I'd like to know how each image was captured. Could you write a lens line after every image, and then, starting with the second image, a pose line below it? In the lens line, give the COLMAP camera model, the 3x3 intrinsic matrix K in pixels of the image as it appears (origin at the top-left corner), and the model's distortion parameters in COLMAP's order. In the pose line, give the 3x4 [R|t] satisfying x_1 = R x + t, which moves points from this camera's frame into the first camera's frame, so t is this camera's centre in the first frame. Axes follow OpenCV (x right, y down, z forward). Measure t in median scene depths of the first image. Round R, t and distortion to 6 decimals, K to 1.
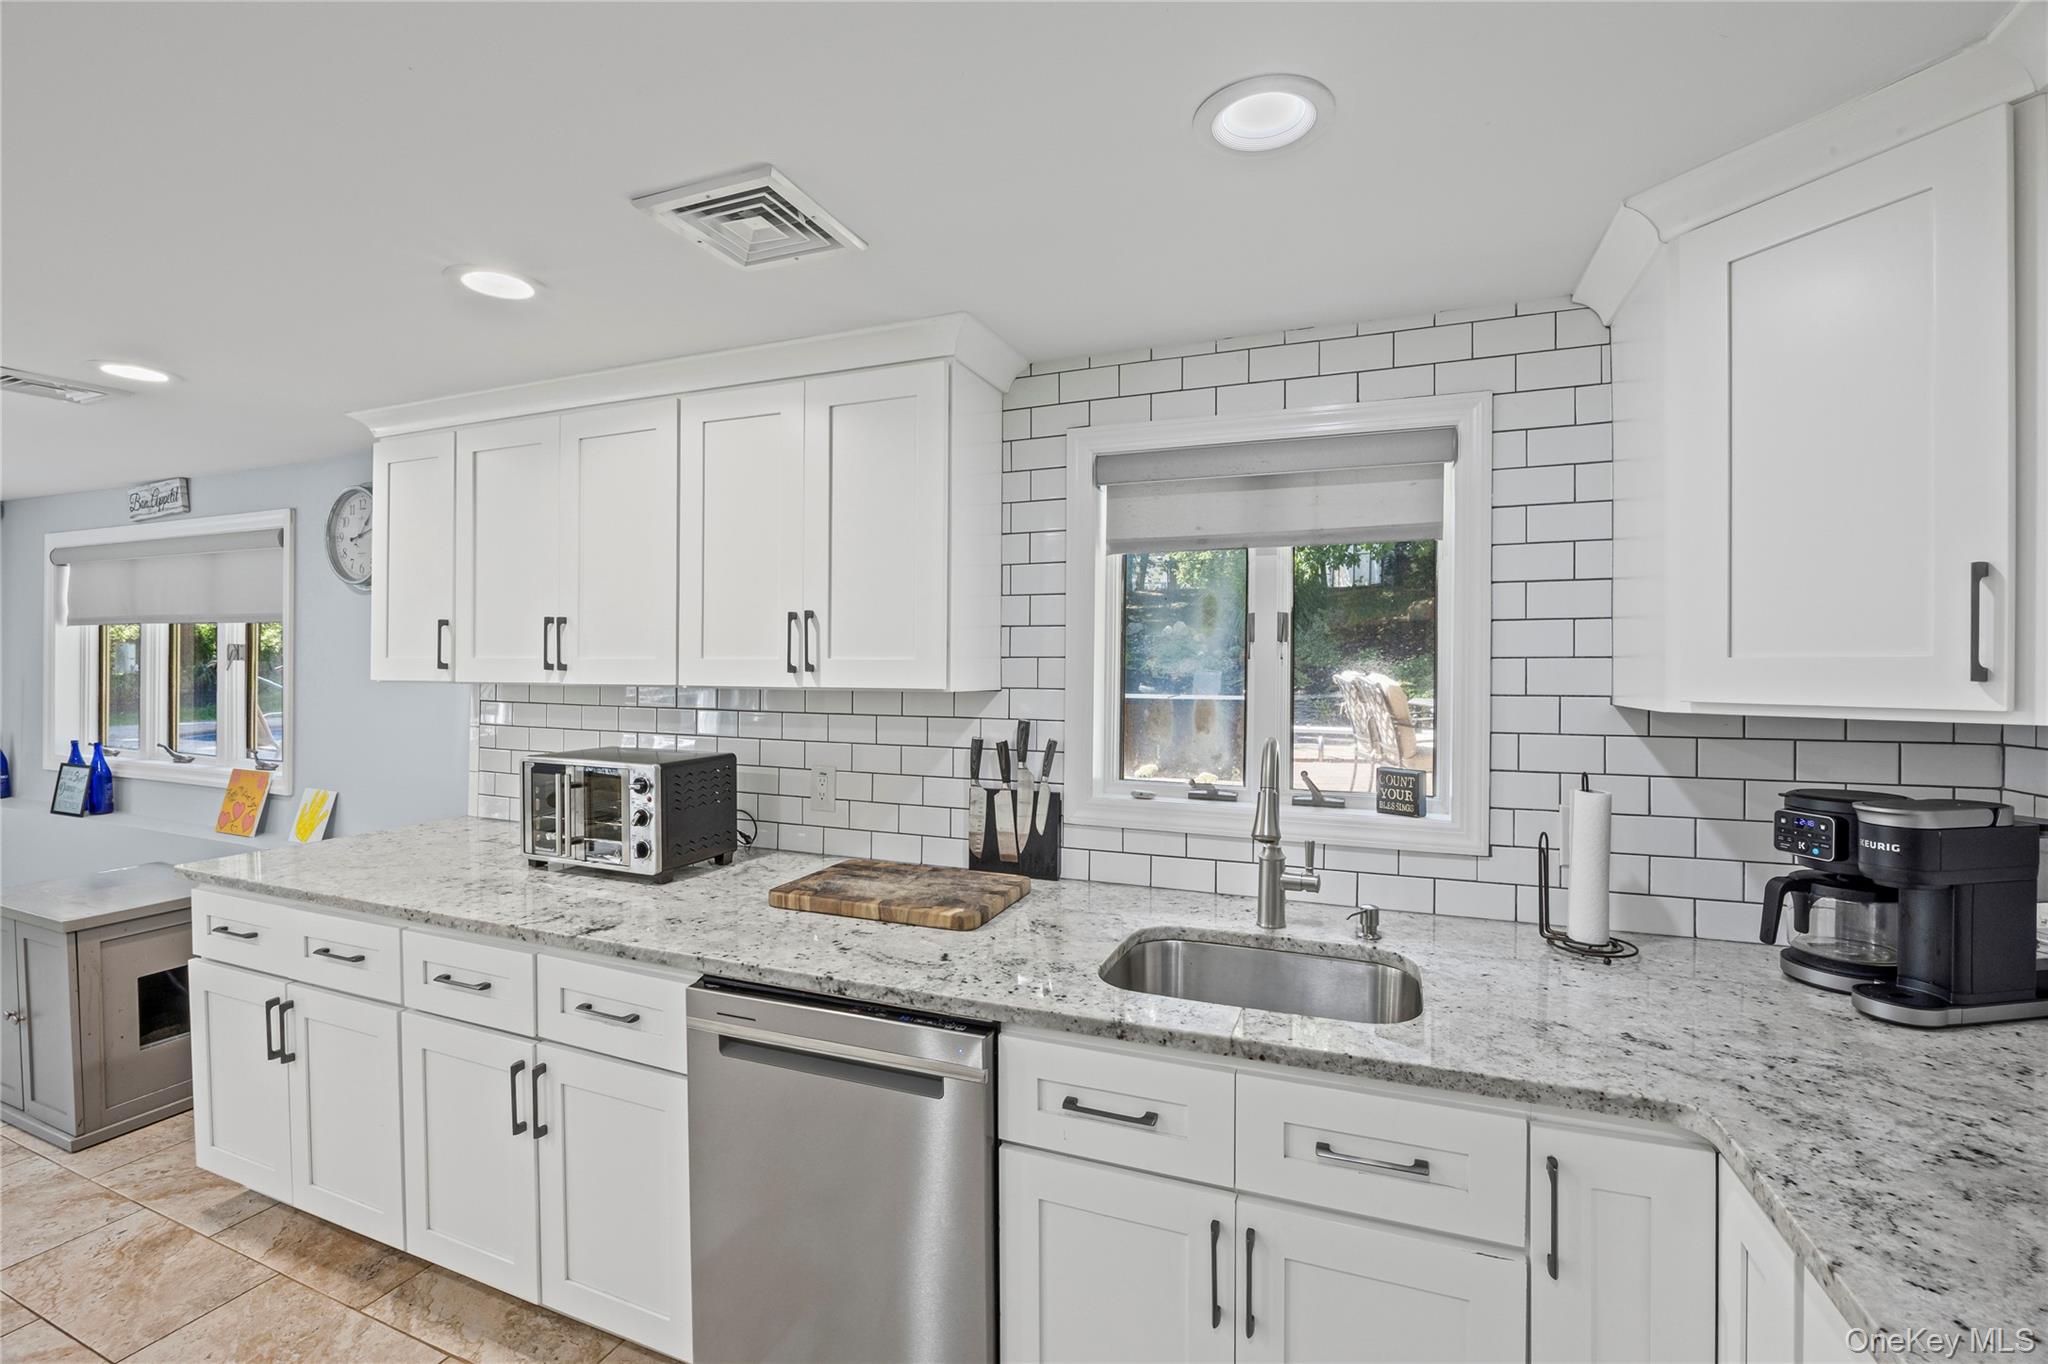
lens RADIAL K [[893.4, 0, 1024.0], [0, 893.4, 682.0], [0, 0, 1]] dist [-0.042510, 0.000281]
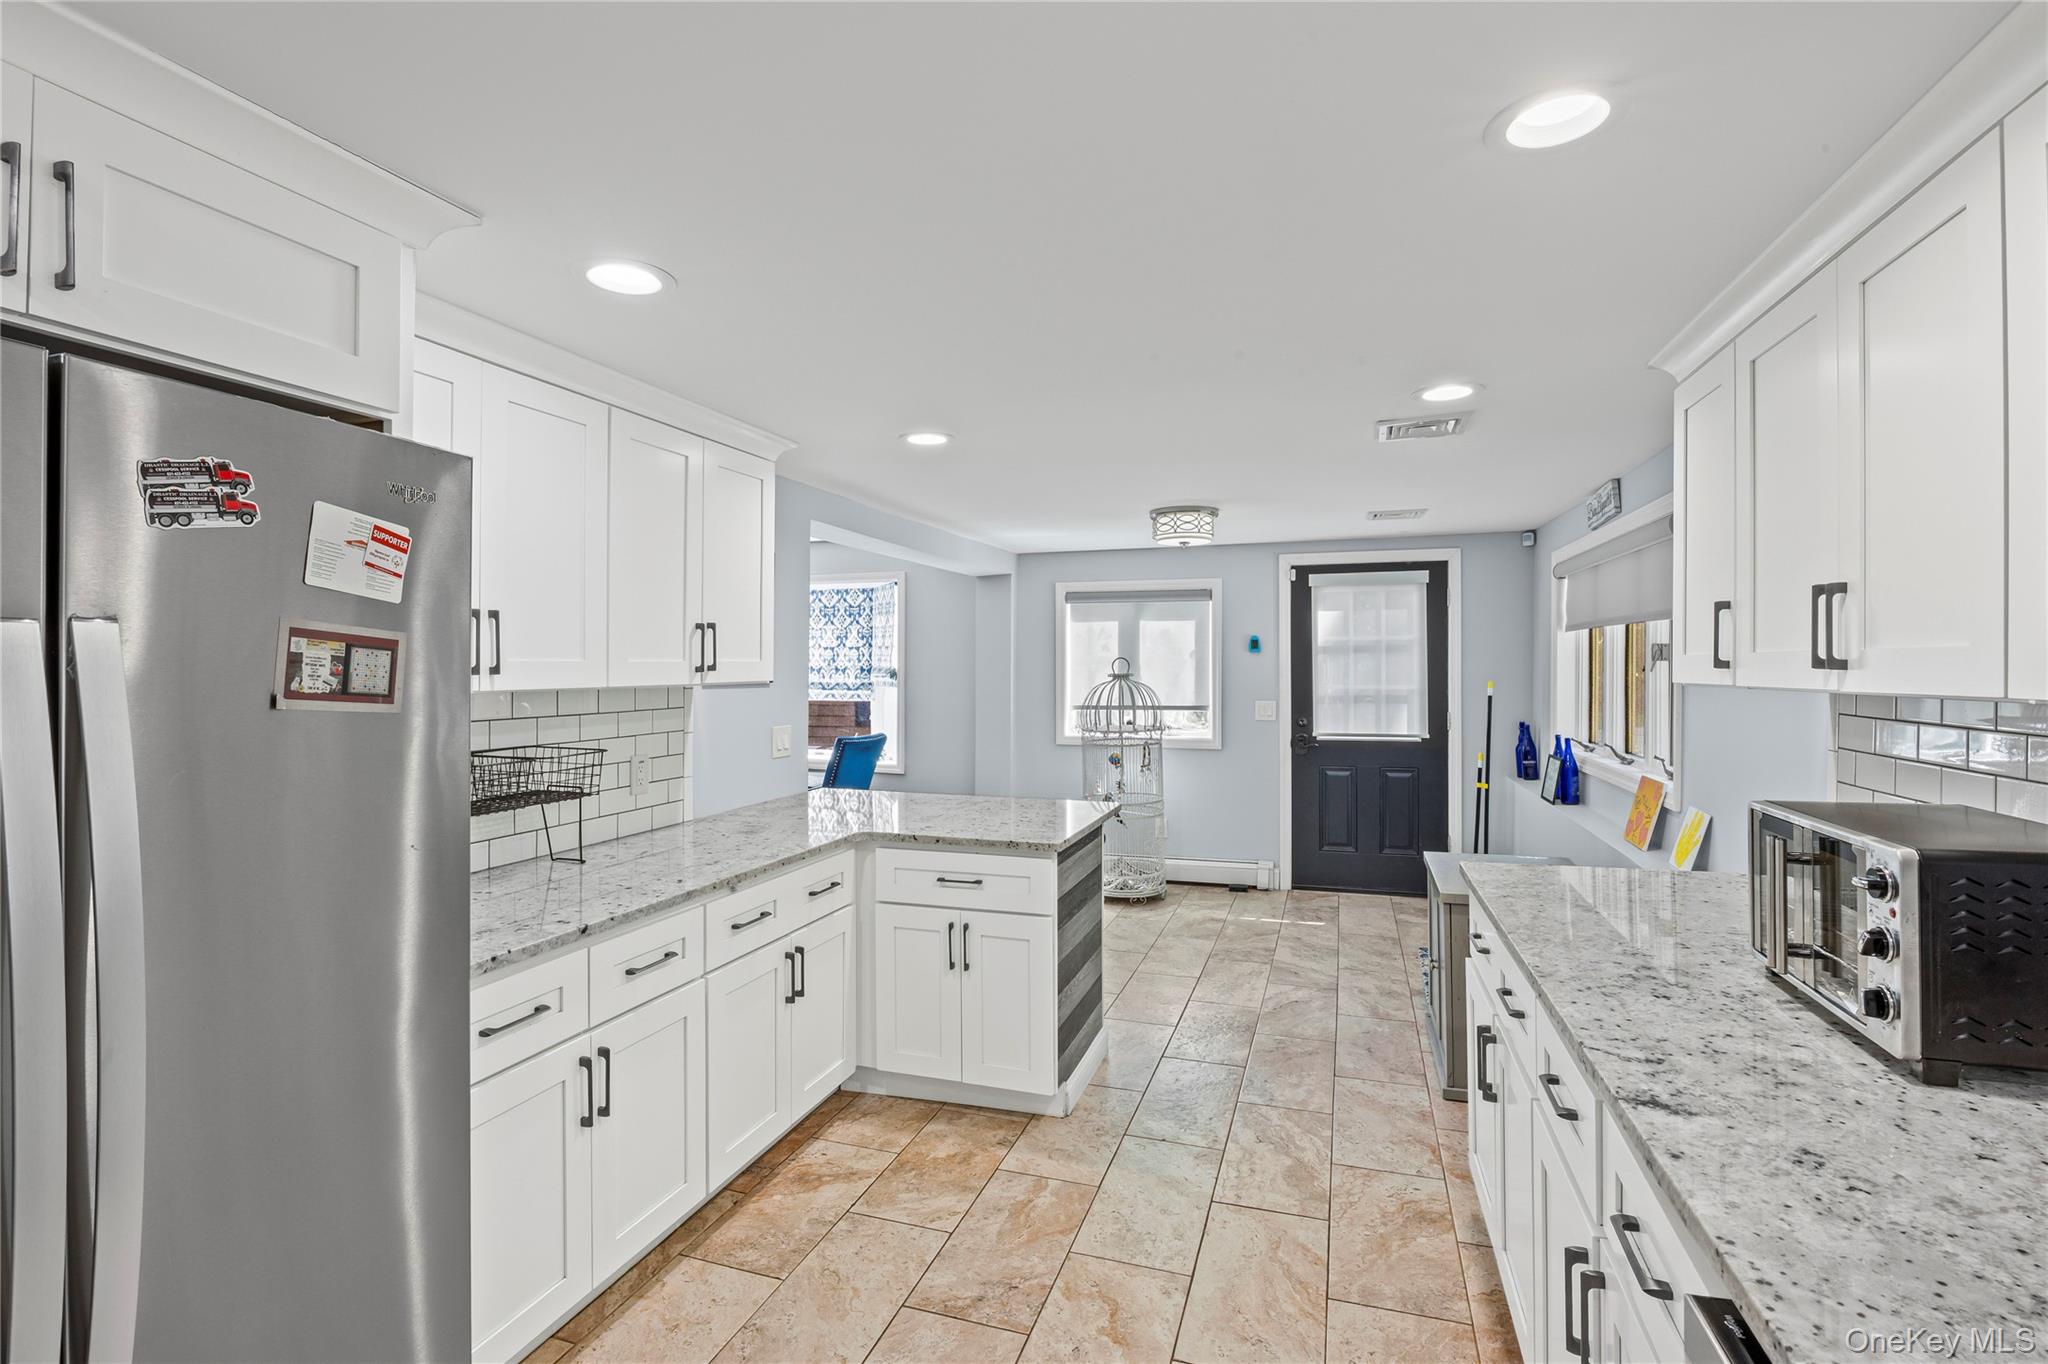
lens RADIAL K [[918.5, 0, 1021.4], [0, 918.5, 671.0], [0, 0, 1]] dist [-0.003356, -0.008415]
pose [[0.046446, -0.004152, -0.998912, 0.086178], [-0.010809, 0.999931, -0.004658, -0.002996], [0.998862, 0.011014, 0.046397, 0.425151]]
